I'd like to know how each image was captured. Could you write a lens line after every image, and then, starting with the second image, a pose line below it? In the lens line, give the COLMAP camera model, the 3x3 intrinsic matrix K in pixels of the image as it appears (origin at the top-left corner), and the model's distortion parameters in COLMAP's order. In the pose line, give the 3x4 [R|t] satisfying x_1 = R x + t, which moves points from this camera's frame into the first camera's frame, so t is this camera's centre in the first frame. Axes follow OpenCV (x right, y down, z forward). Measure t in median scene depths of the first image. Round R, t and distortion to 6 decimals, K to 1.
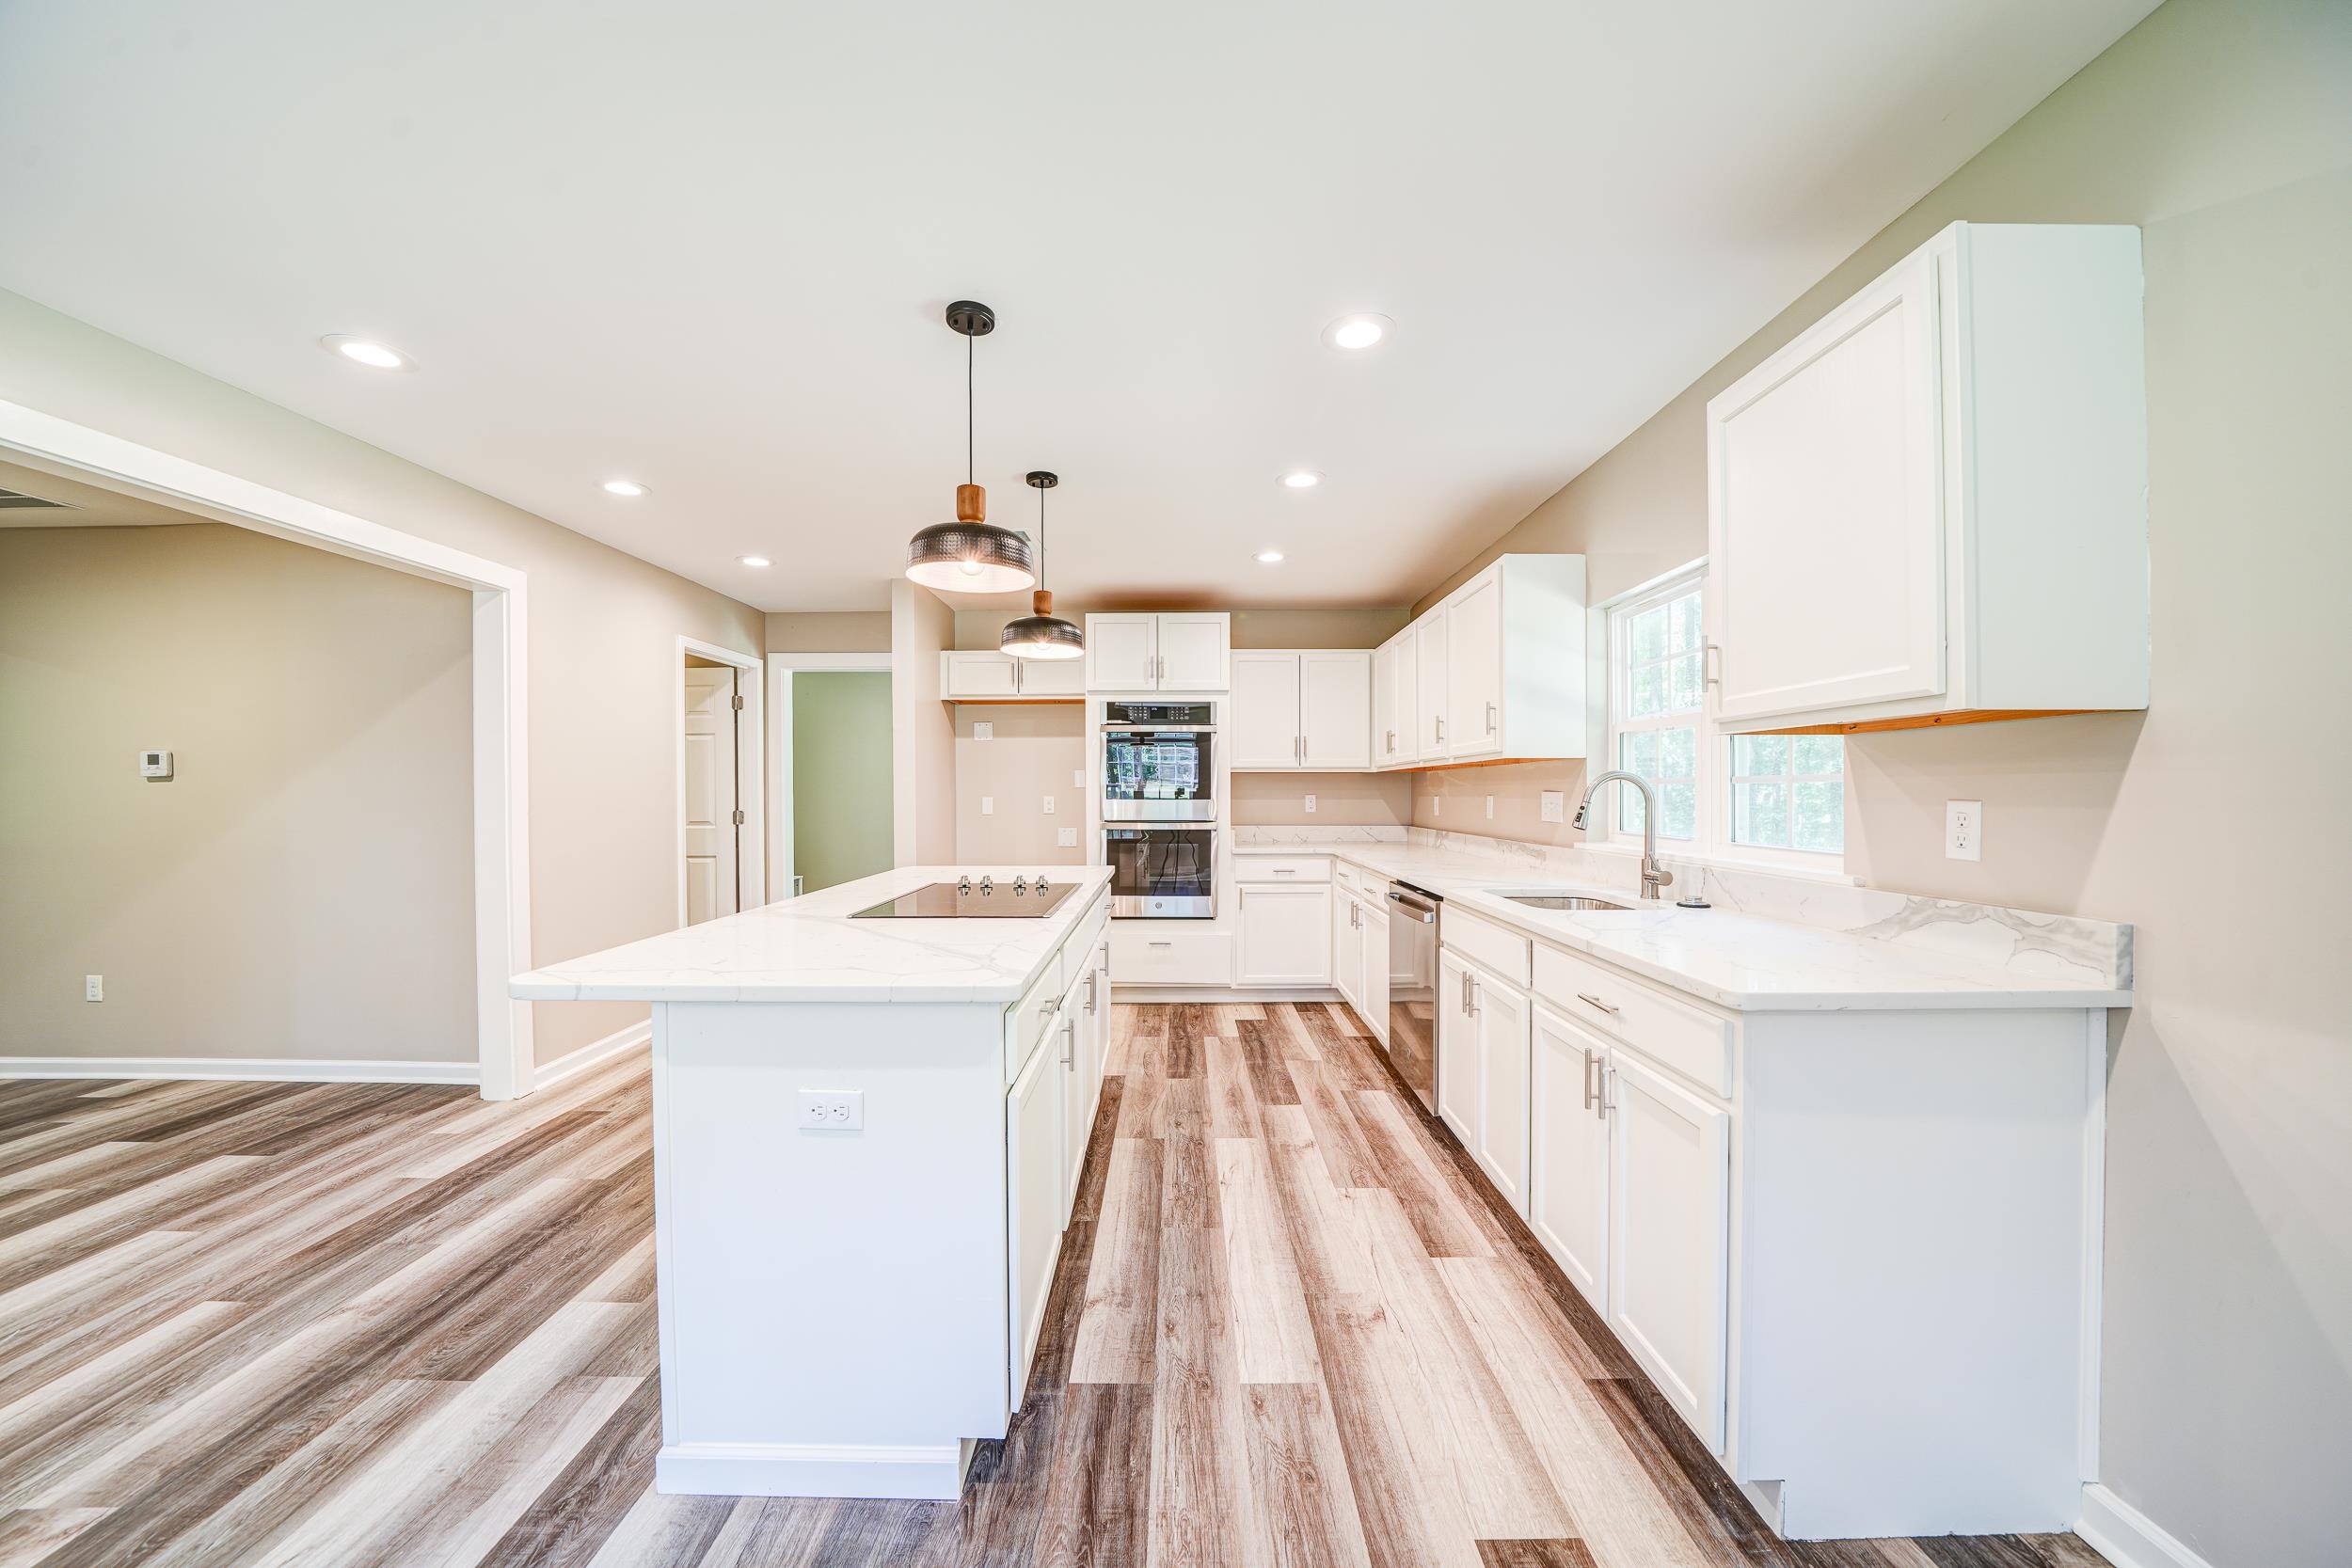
lens RADIAL K [[819.1, 0, 1168.7], [0, 819.1, 791.9], [0, 0, 1]] dist [-0.013384, 0.000204]
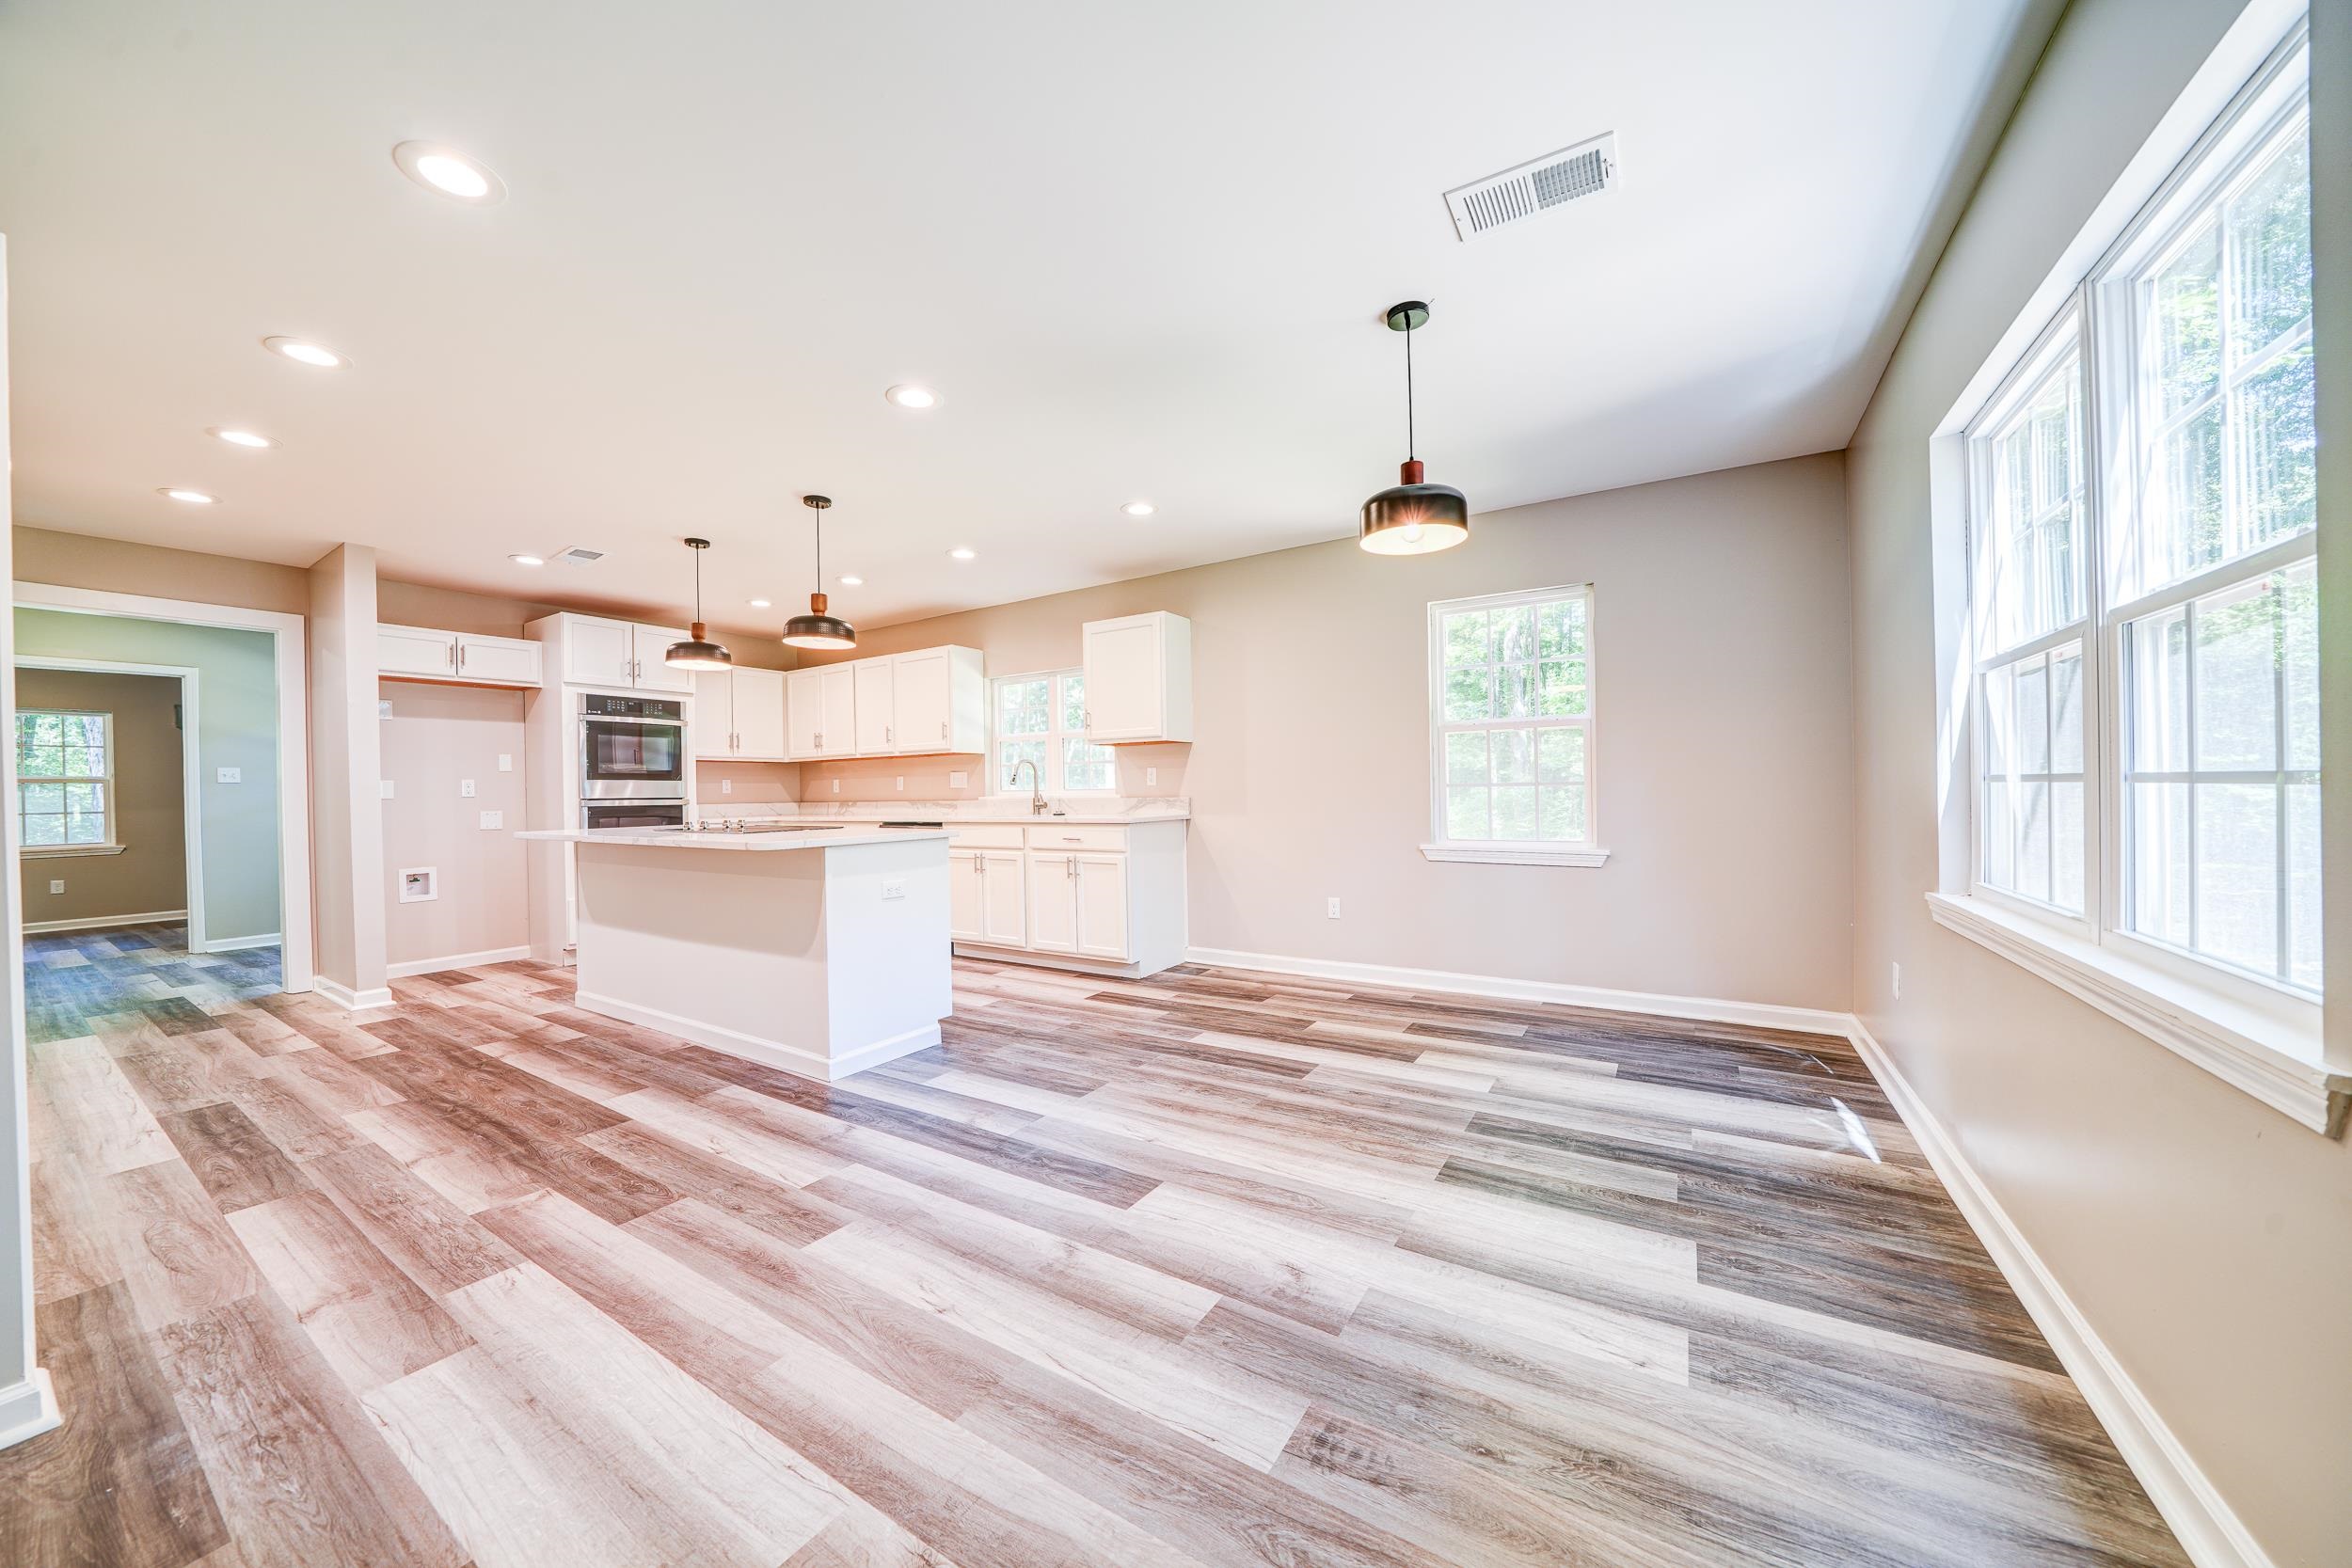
lens RADIAL K [[819.1, 0, 1170.9], [0, 819.1, 786.6], [0, 0, 1]] dist [-0.013384, 0.000204]
pose [[0.527832, -0.003532, 0.849342, -0.998251], [0.015155, 0.999871, -0.005260, 0.059354], [-0.849214, 0.015648, 0.527817, -0.456888]]
